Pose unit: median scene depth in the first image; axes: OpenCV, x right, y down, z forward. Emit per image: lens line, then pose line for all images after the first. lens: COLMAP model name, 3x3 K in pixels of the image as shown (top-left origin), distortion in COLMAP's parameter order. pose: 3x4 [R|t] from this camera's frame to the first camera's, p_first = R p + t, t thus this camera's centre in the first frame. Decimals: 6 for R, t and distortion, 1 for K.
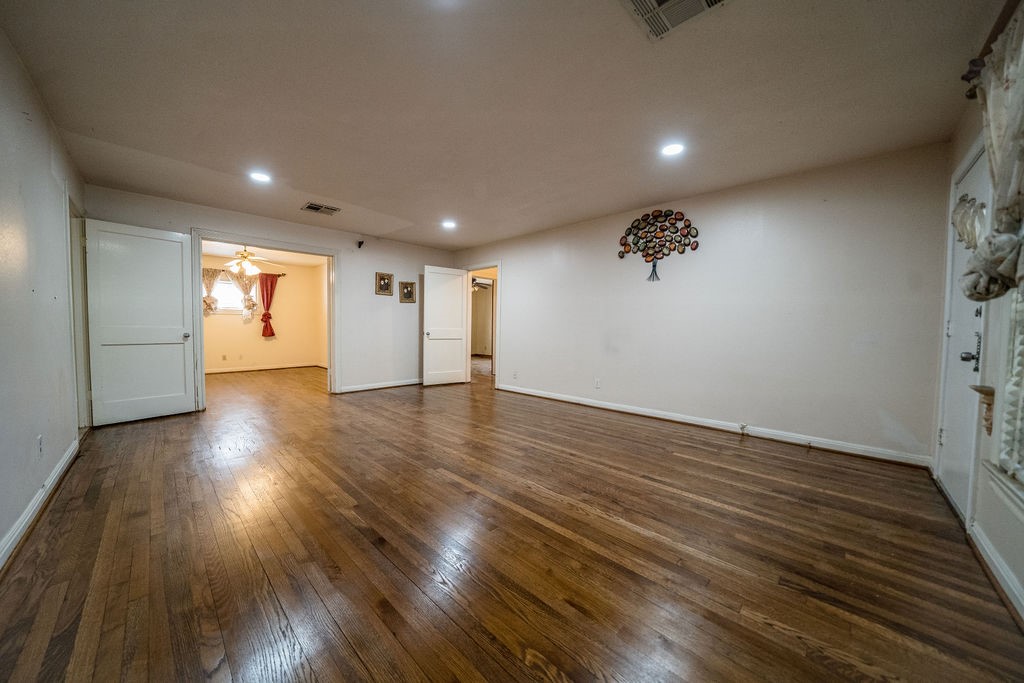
lens RADIAL K [[354.4, 0, 502.3], [0, 354.4, 343.2], [0, 0, 1]] dist [-0.031071, 0.004397]
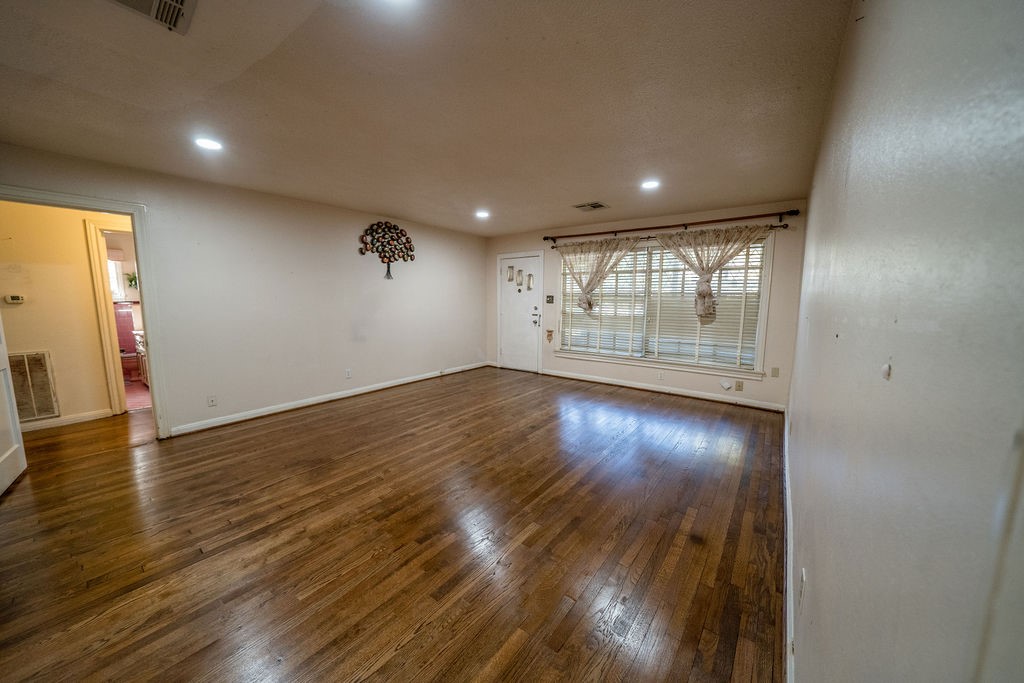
lens RADIAL K [[354.2, 0, 503.5], [0, 354.2, 343.8], [0, 0, 1]] dist [-0.031534, 0.004498]
pose [[-0.121895, -0.140867, 0.982496, -0.939390], [0.039092, 0.988428, 0.146567, -0.125581], [-0.991773, 0.056274, -0.114977, 0.805444]]
